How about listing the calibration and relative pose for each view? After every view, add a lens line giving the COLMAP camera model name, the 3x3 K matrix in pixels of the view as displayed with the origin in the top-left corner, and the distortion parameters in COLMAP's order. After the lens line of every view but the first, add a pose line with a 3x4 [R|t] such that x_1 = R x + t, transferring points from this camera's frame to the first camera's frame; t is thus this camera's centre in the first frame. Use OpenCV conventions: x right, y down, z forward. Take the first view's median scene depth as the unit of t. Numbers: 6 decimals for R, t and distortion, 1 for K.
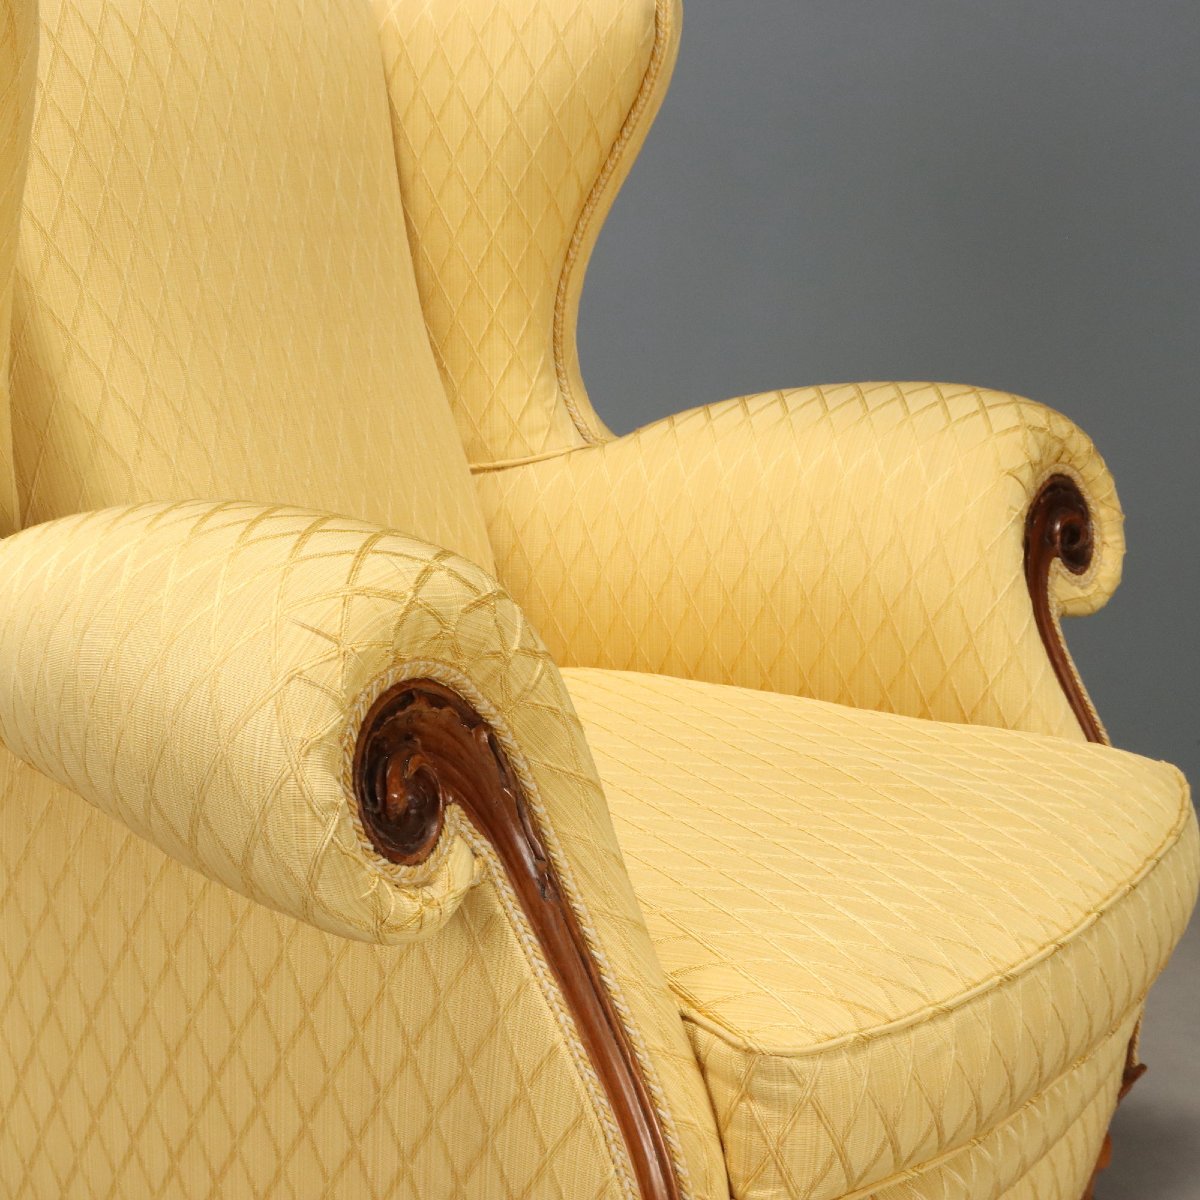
lens RADIAL K [[2124.8, 0, 600.0], [0, 2124.8, 598.1], [0, 0, 1]] dist [-0.019347, 0.000000]
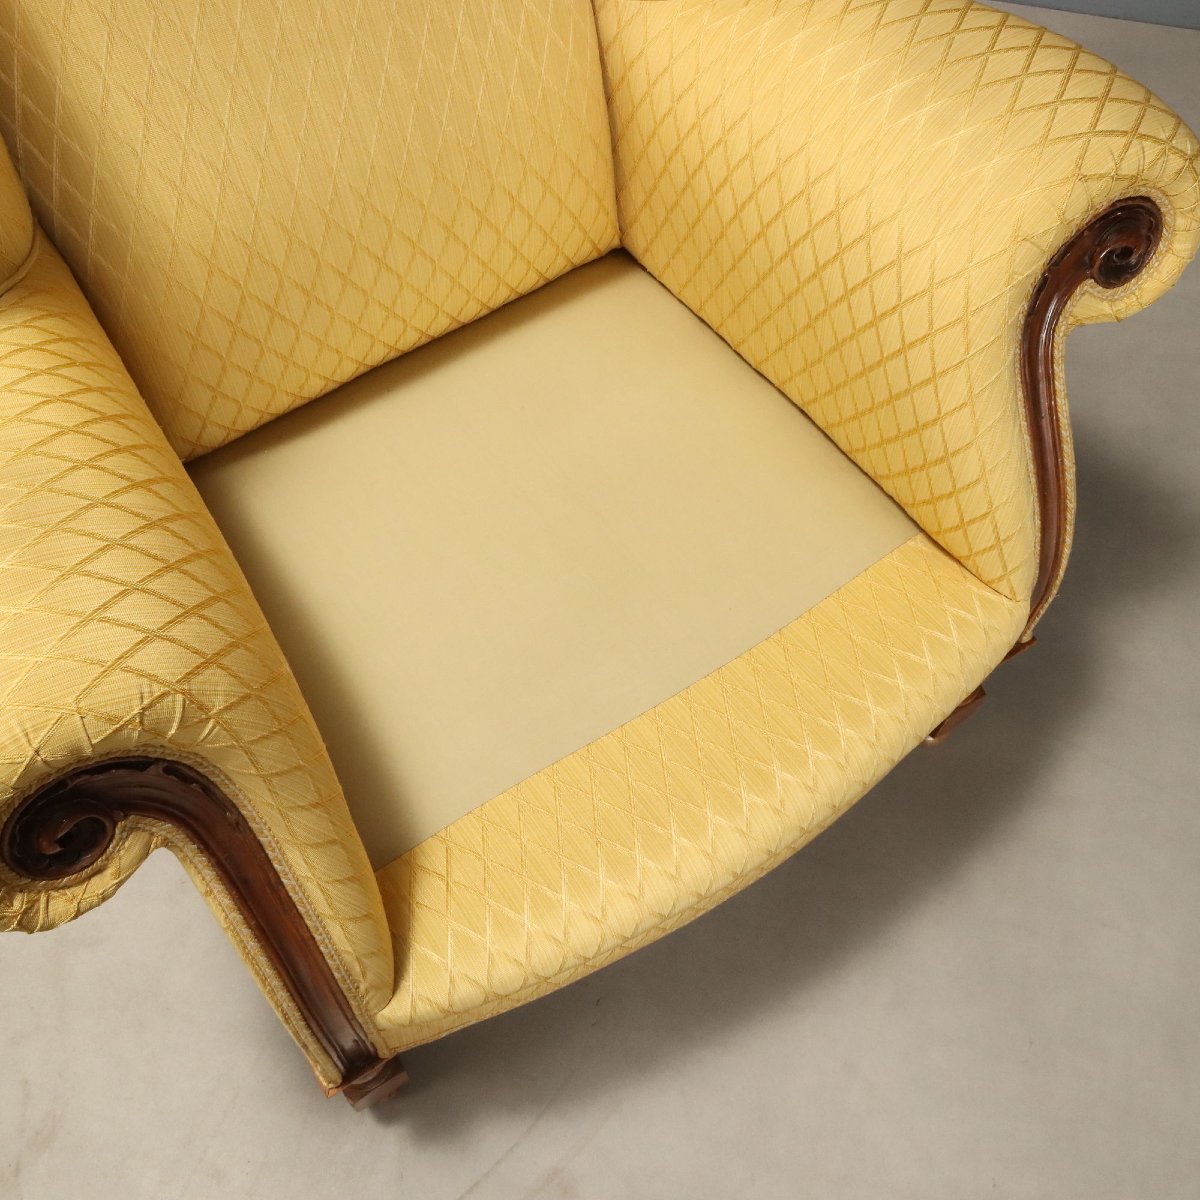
lens RADIAL K [[1453.1, 0, 604.5], [0, 1453.1, 599.7], [0, 0, 1]] dist [0.002002, 0.000000]
pose [[0.912256, 0.340407, -0.227842, 0.214680], [-0.064738, 0.669051, 0.740391, -0.404965], [0.404472, -0.660677, 0.632384, 0.385286]]
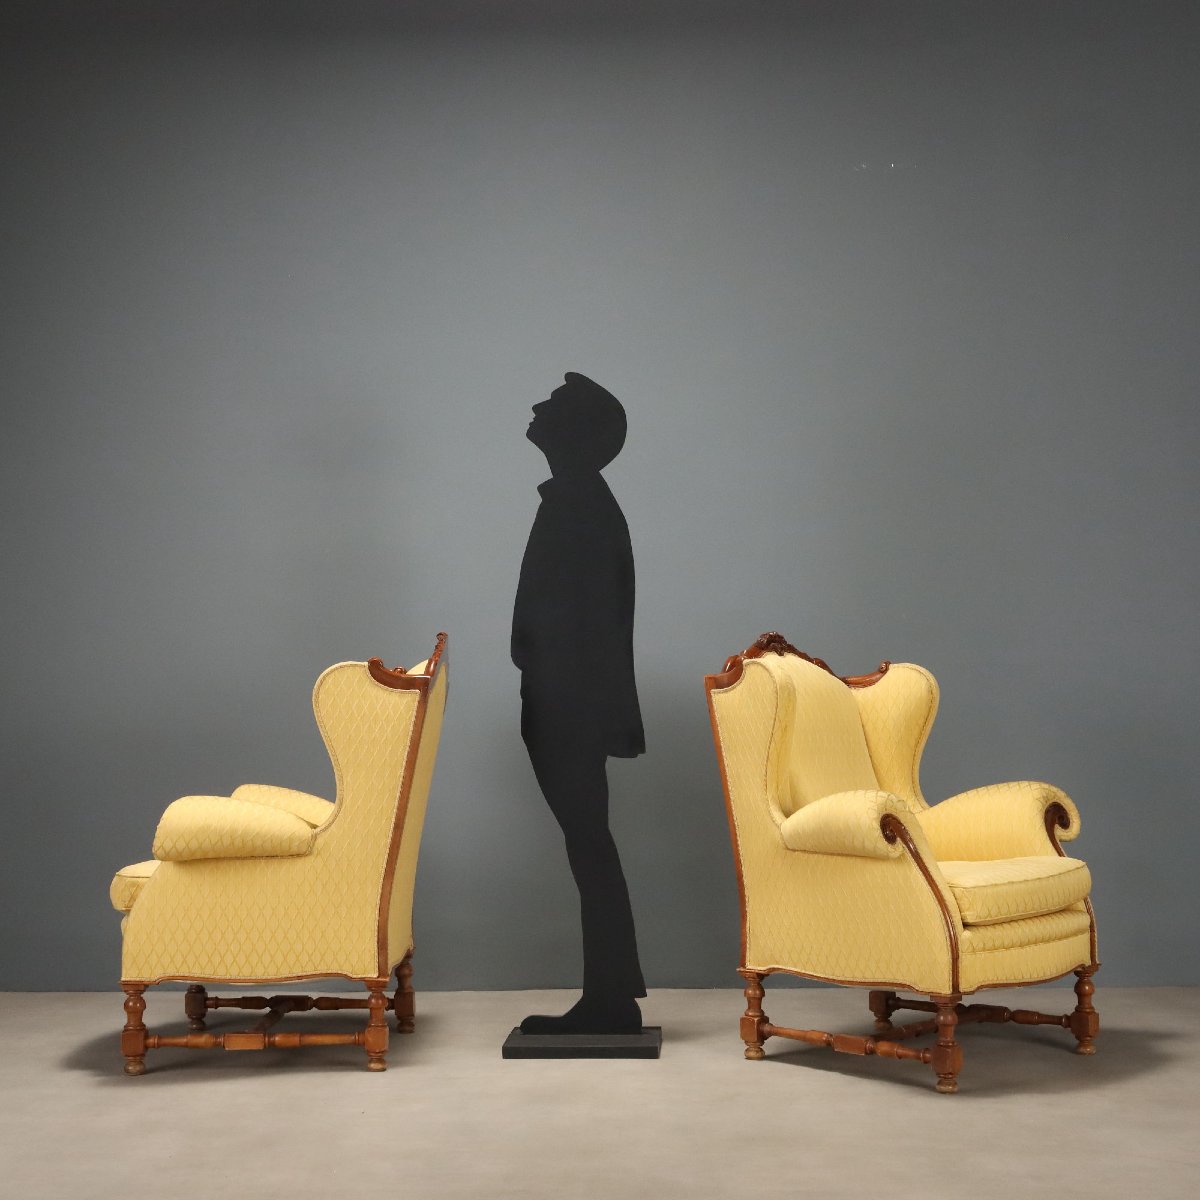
lens RADIAL K [[1818.5, 0, 599.4], [0, 1818.5, 601.6], [0, 0, 1]] dist [-0.029126, 0.000000]
pose [[0.977510, -0.106989, -0.181735, 0.054670], [0.043779, 0.945931, -0.321400, 0.586096], [0.206295, 0.306216, 0.929341, -2.172618]]
